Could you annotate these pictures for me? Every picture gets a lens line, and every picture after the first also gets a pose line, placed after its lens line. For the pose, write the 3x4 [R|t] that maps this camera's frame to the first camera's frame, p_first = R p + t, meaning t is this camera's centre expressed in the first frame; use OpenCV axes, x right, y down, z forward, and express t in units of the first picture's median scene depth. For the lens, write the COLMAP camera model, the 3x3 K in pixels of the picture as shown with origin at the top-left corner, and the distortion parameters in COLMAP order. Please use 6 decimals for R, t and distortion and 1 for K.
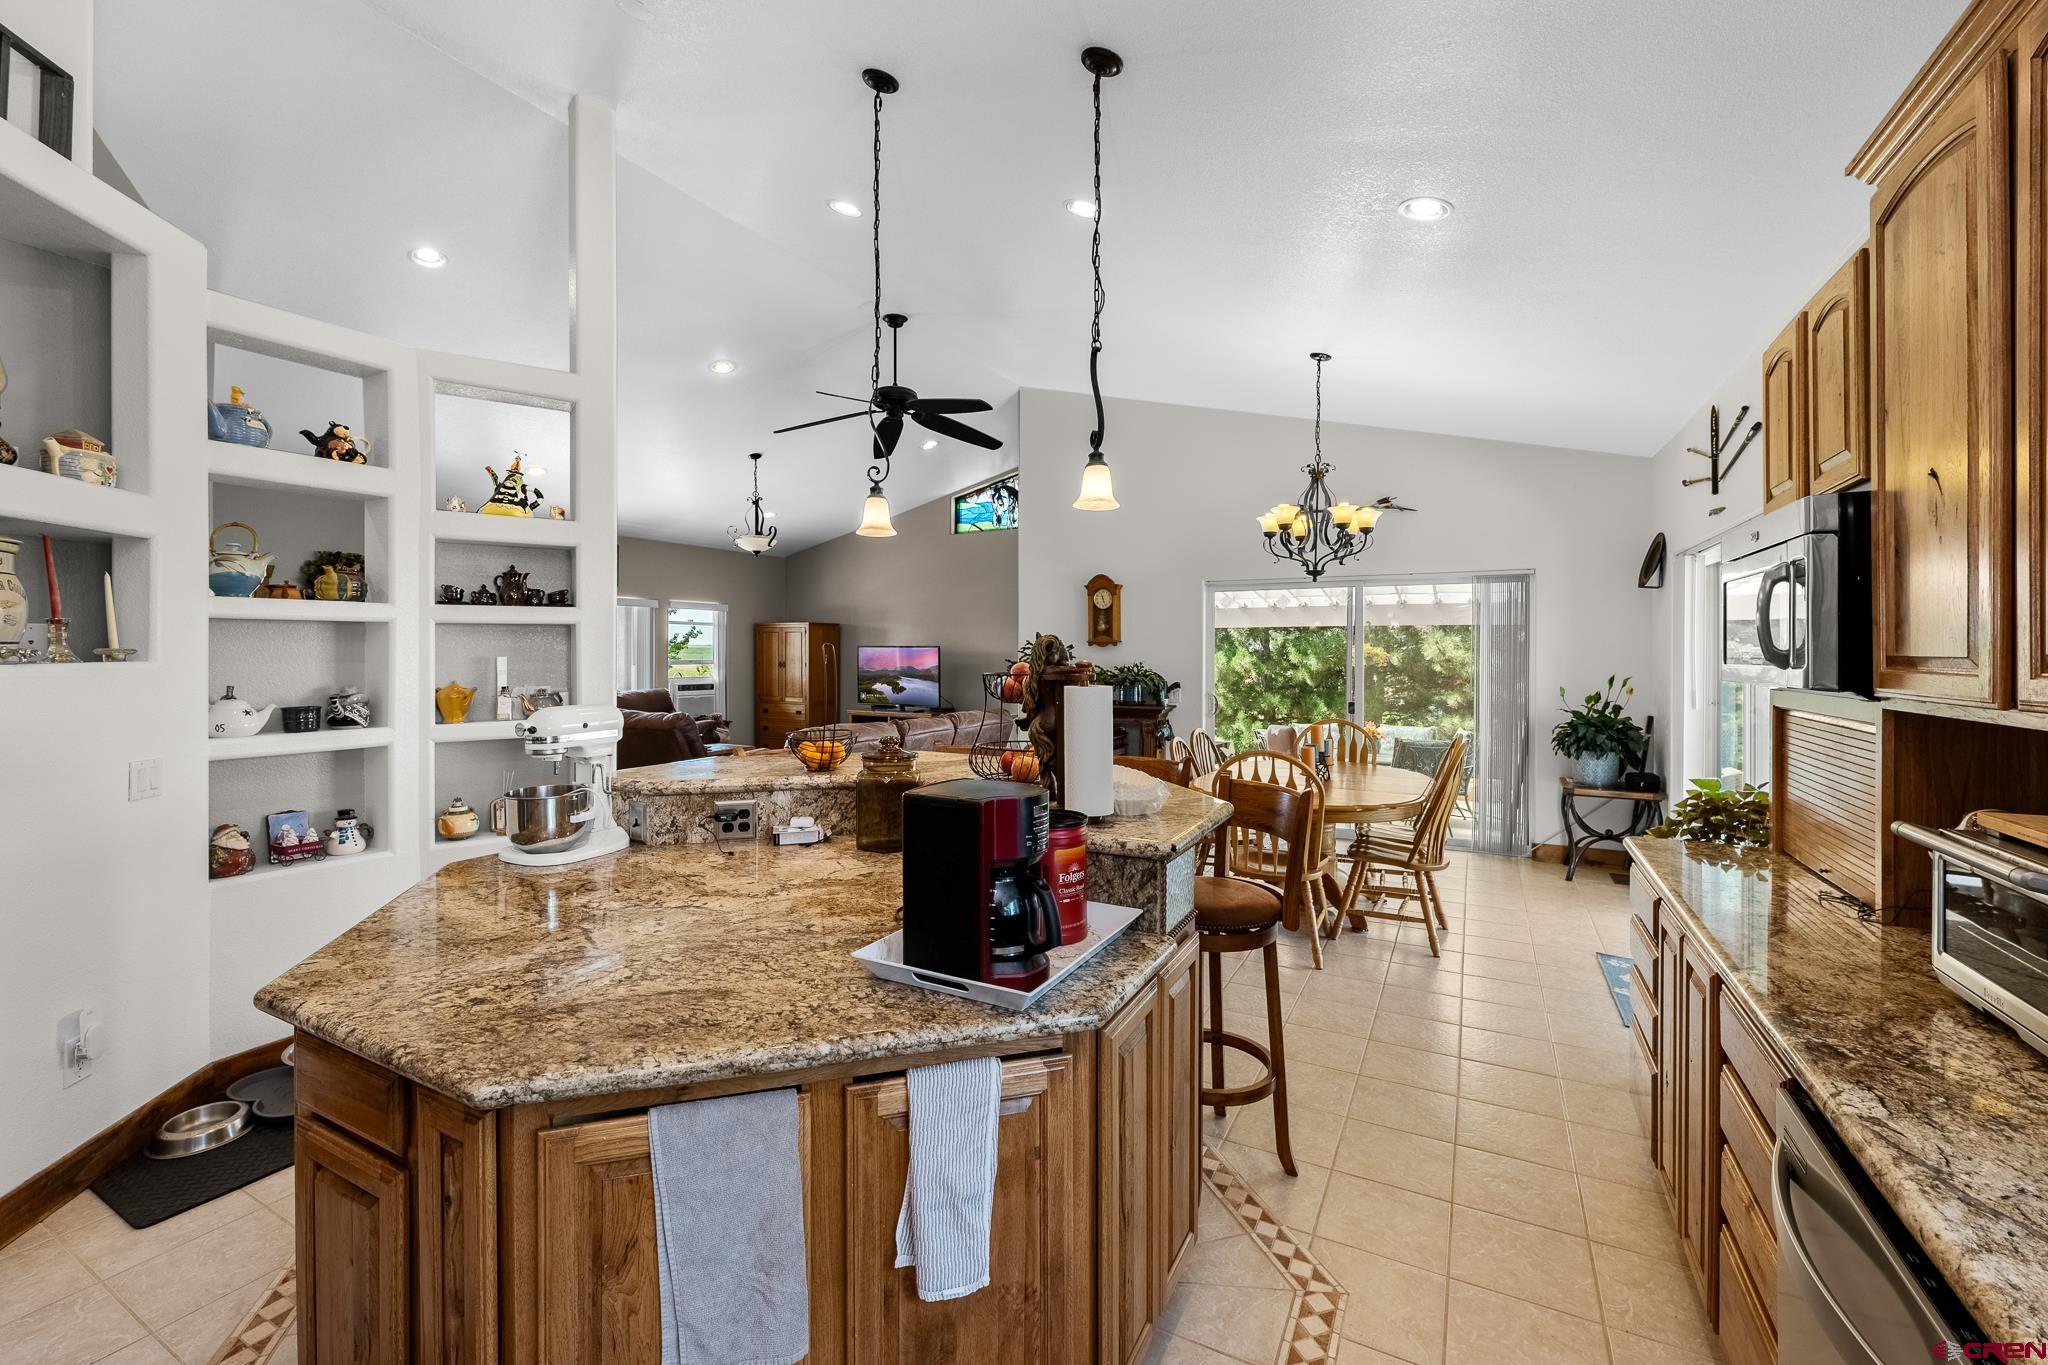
lens RADIAL K [[867.9, 0, 1024.0], [0, 867.9, 682.5], [0, 0, 1]] dist [0.000871, 0.000182]
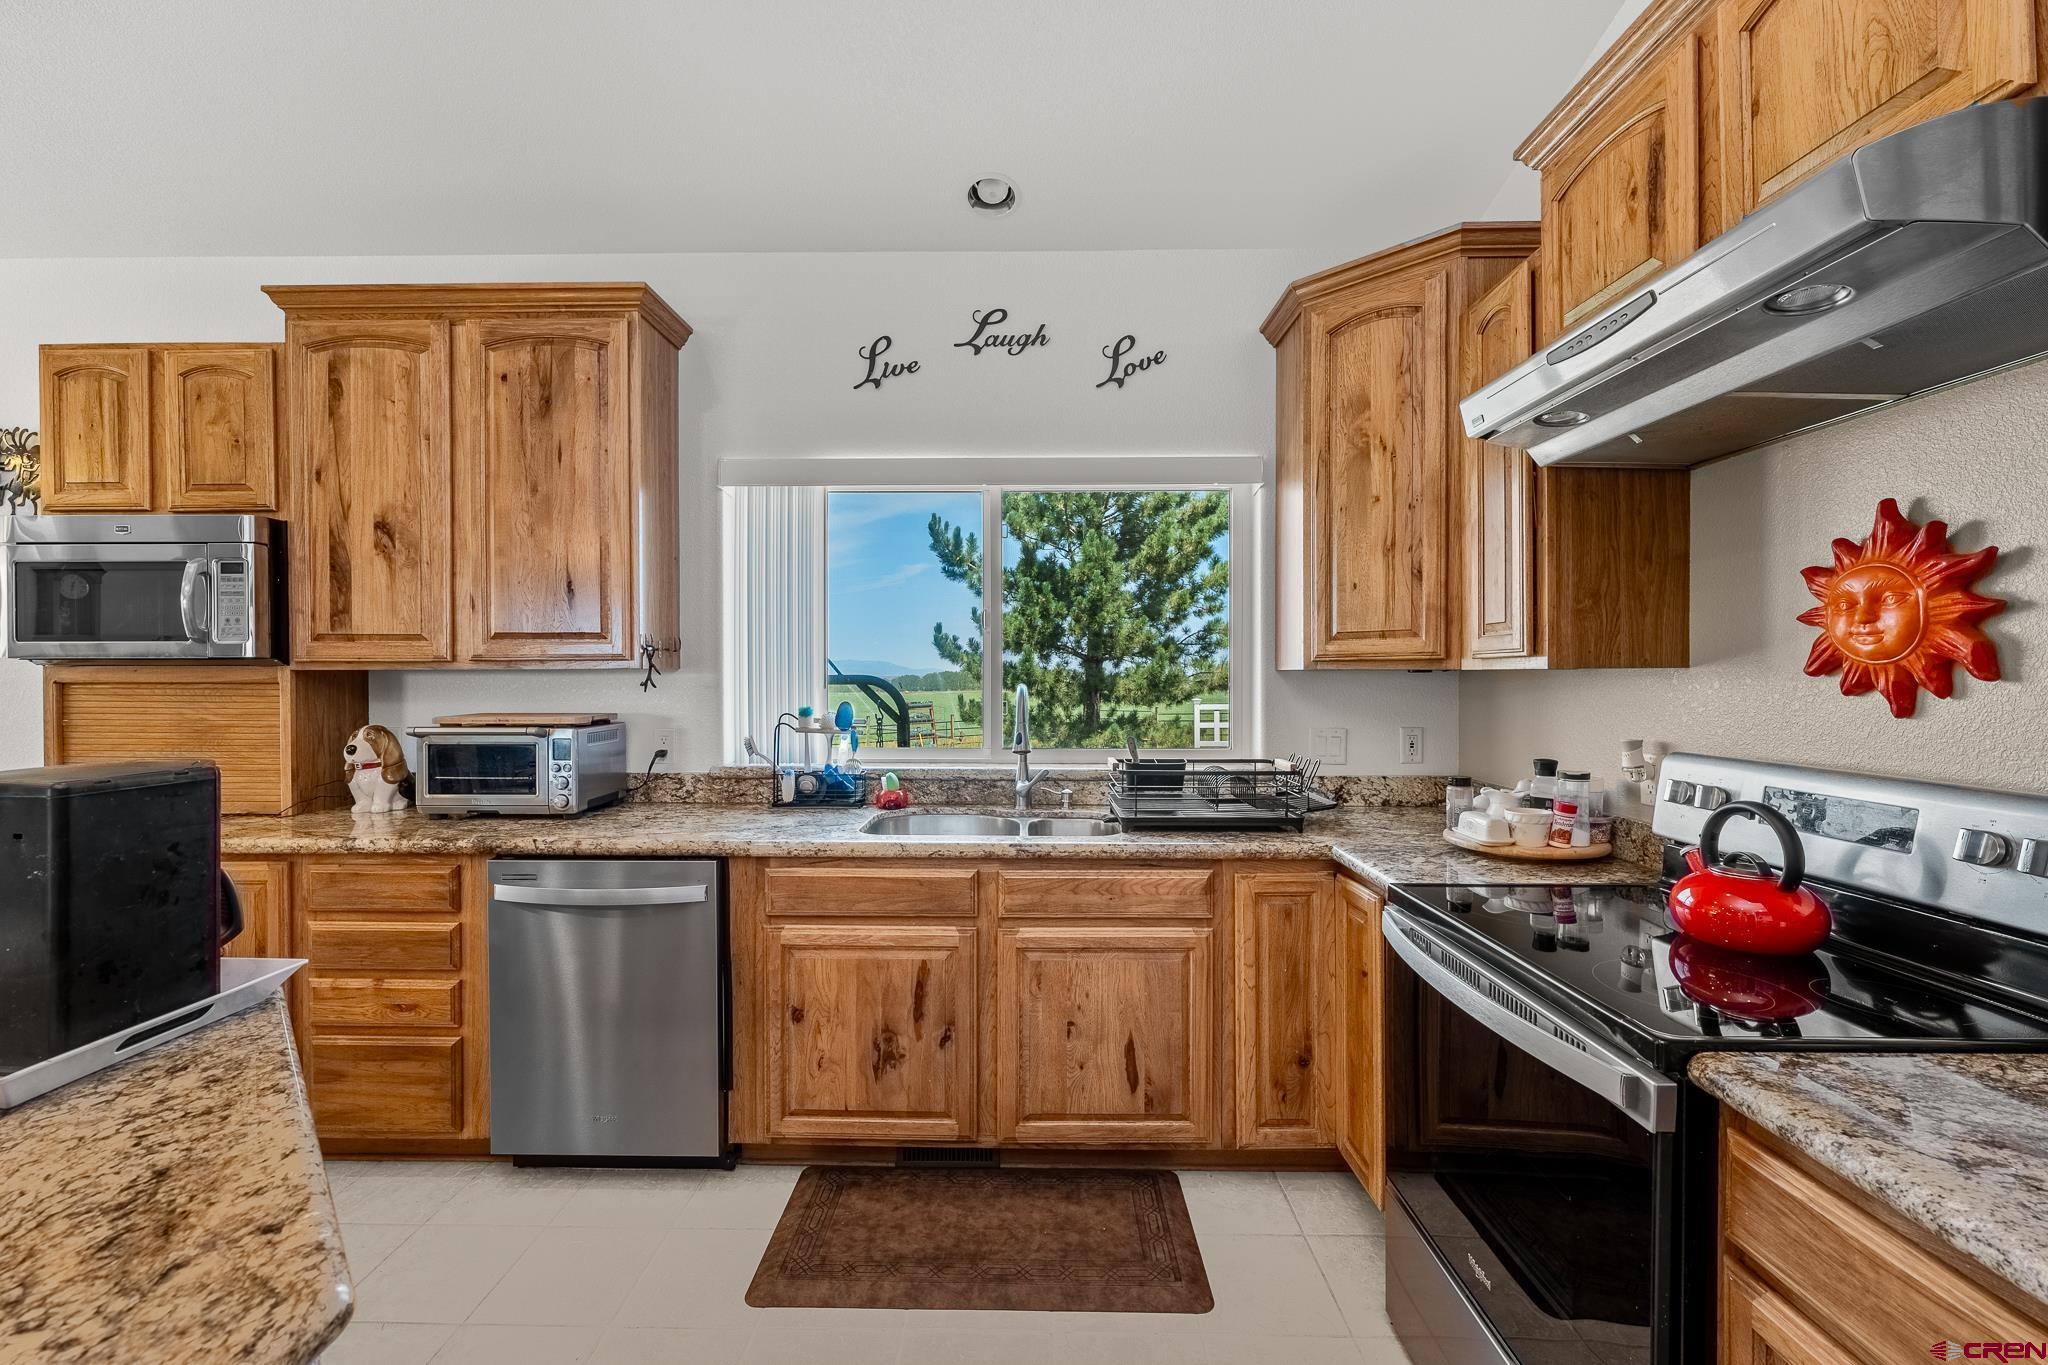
lens RADIAL K [[834.4, 0, 1007.9], [0, 834.4, 679.4], [0, 0, 1]] dist [-0.000983, -0.000301]
pose [[-0.451771, -0.009175, 0.892087, -0.840255], [0.028222, 0.999300, 0.024570, 0.046544], [-0.891687, 0.036277, -0.451196, 0.549056]]
